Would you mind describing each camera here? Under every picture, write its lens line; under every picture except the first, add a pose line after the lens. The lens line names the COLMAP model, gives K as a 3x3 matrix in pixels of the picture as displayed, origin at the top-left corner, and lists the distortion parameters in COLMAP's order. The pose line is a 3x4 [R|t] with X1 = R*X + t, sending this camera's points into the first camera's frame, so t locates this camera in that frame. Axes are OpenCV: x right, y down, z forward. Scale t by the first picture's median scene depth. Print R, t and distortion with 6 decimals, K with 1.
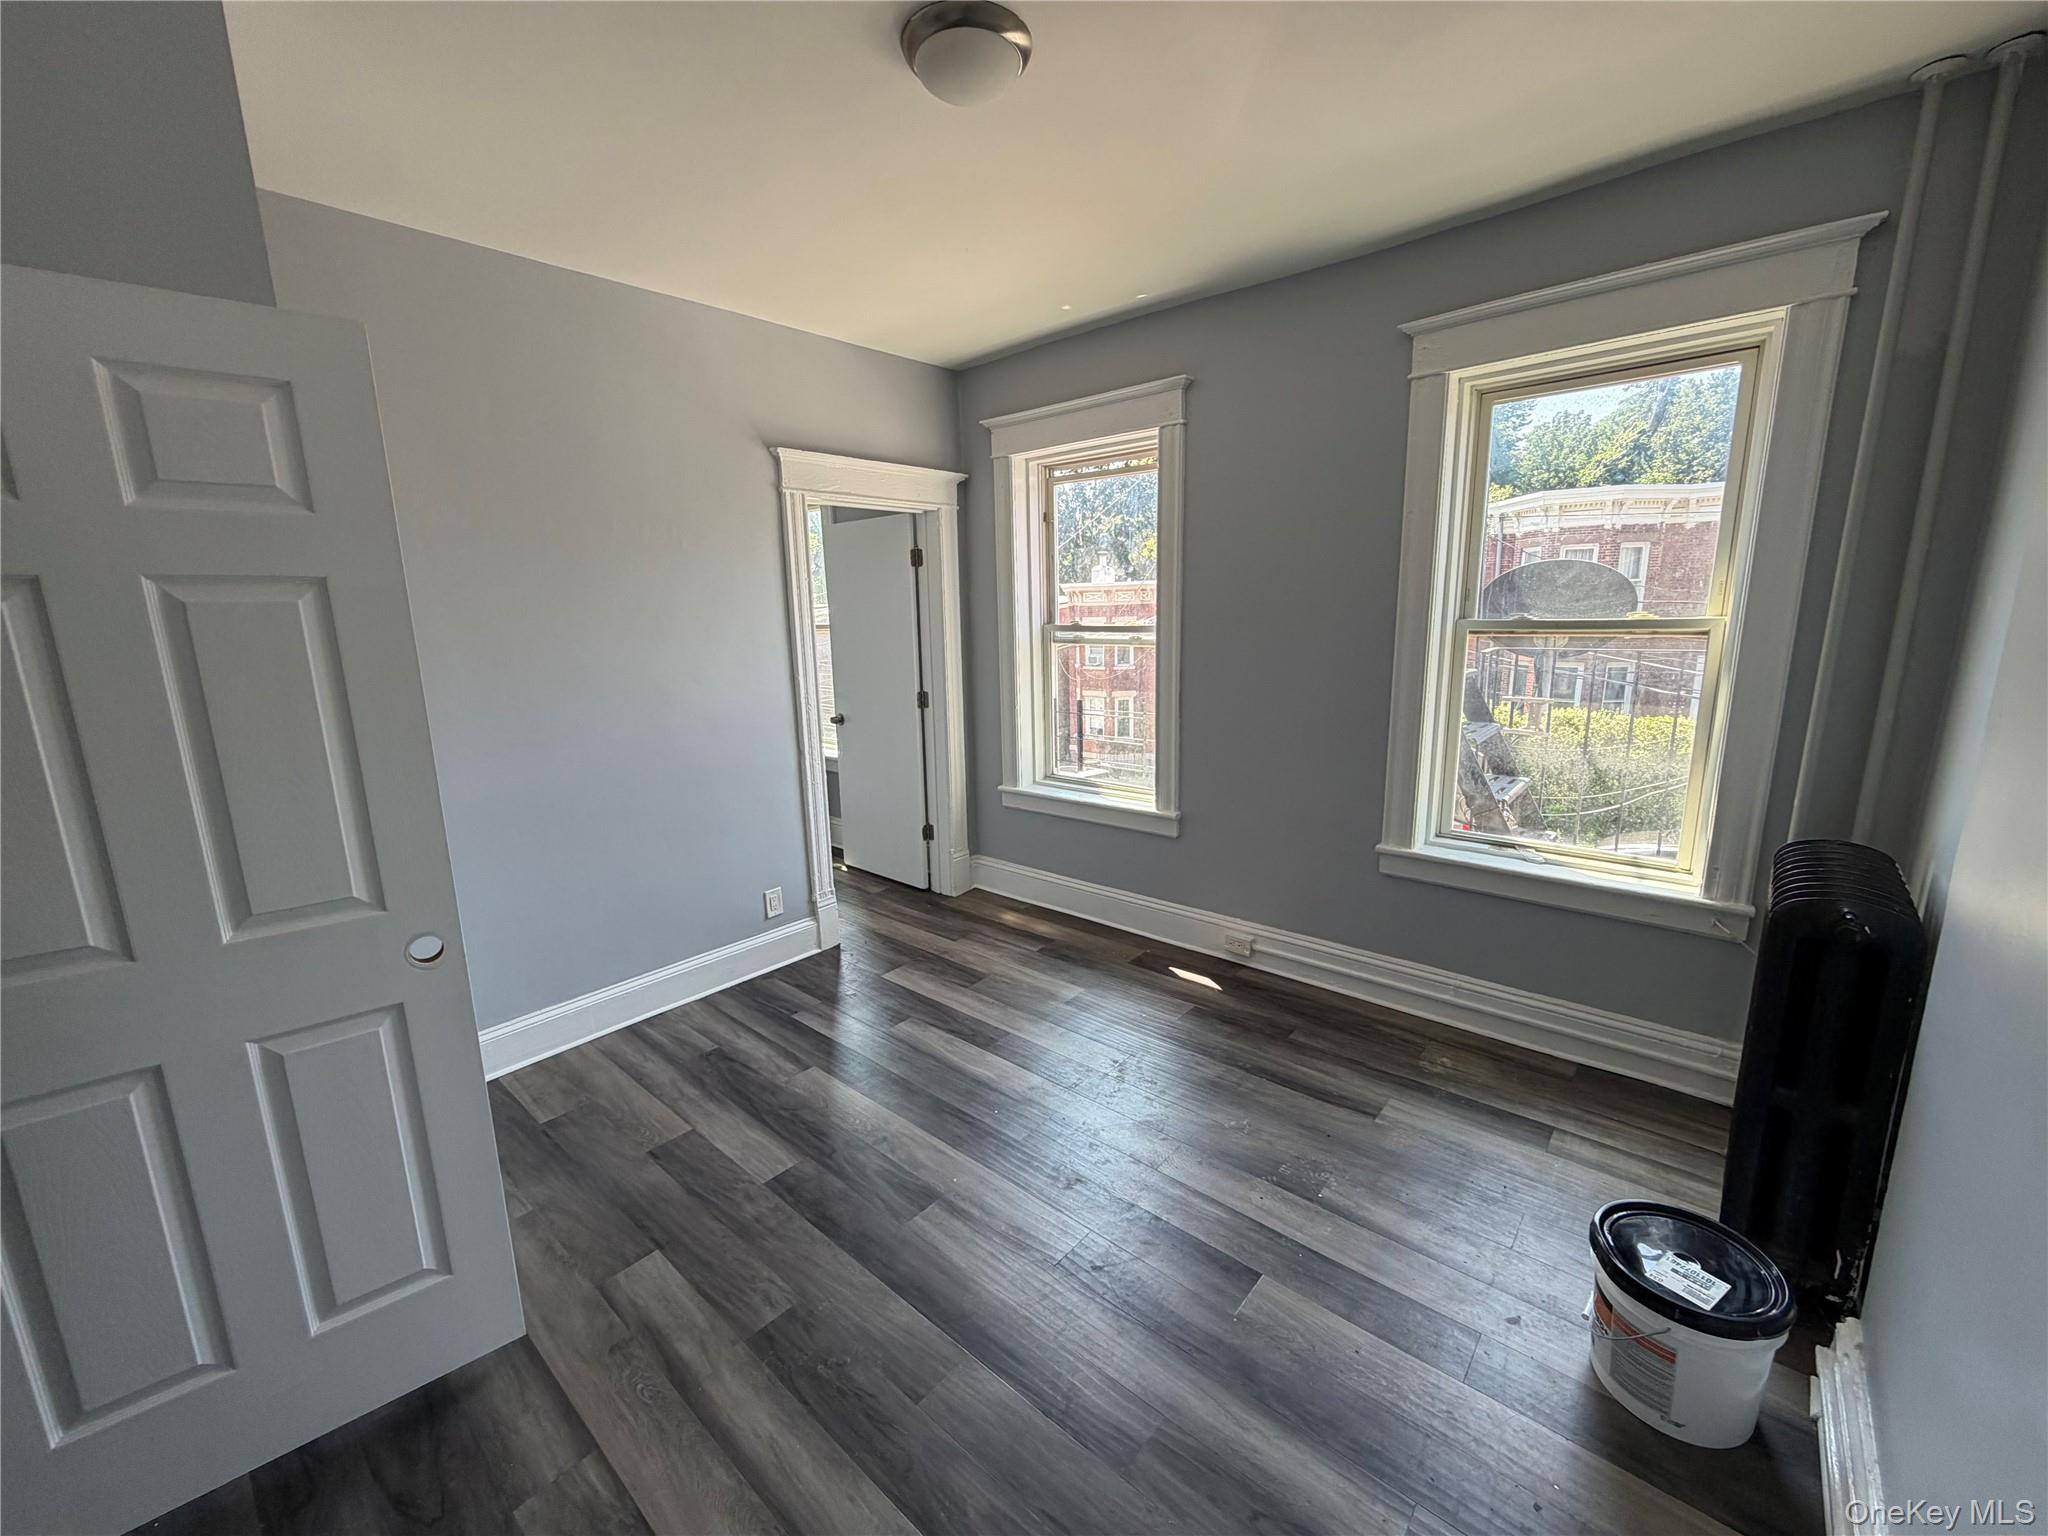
lens RADIAL K [[824.9, 0, 1024.0], [0, 824.9, 768.0], [0, 0, 1]] dist [0.030102, 0.000059]
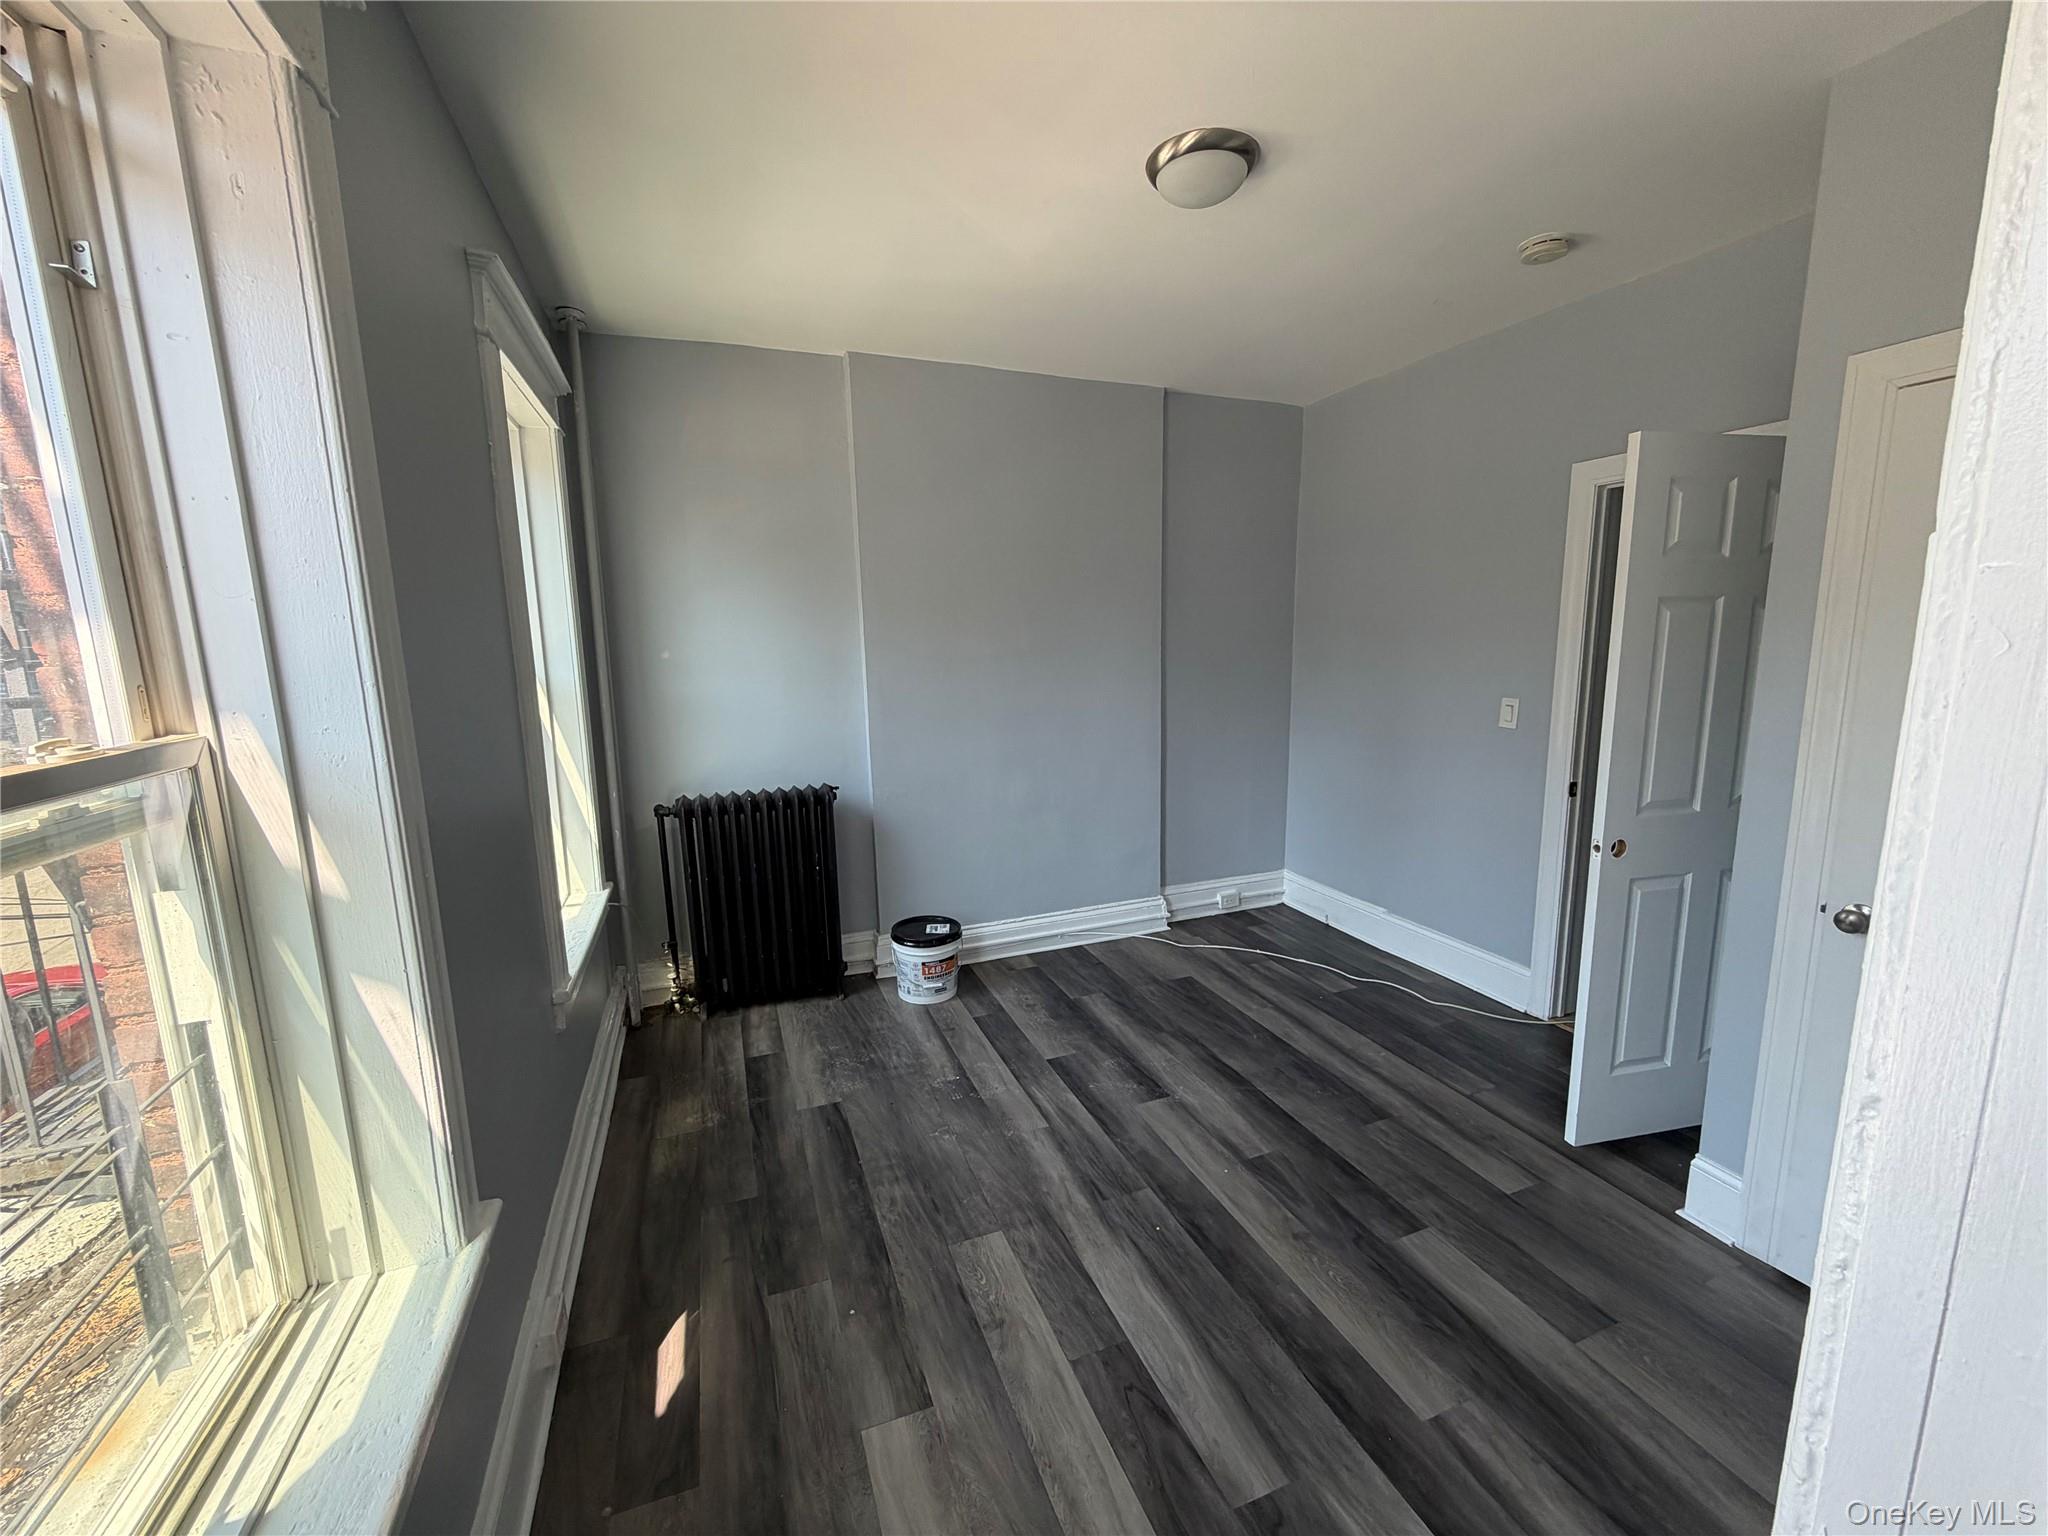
lens RADIAL K [[824.9, 0, 1024.0], [0, 824.9, 768.0], [0, 0, 1]] dist [0.030102, 0.000059]
pose [[-0.883480, -0.038731, 0.466864, -0.308634], [0.127117, 0.939367, 0.318483, -0.332180], [-0.450892, 0.340720, -0.824989, 1.696420]]
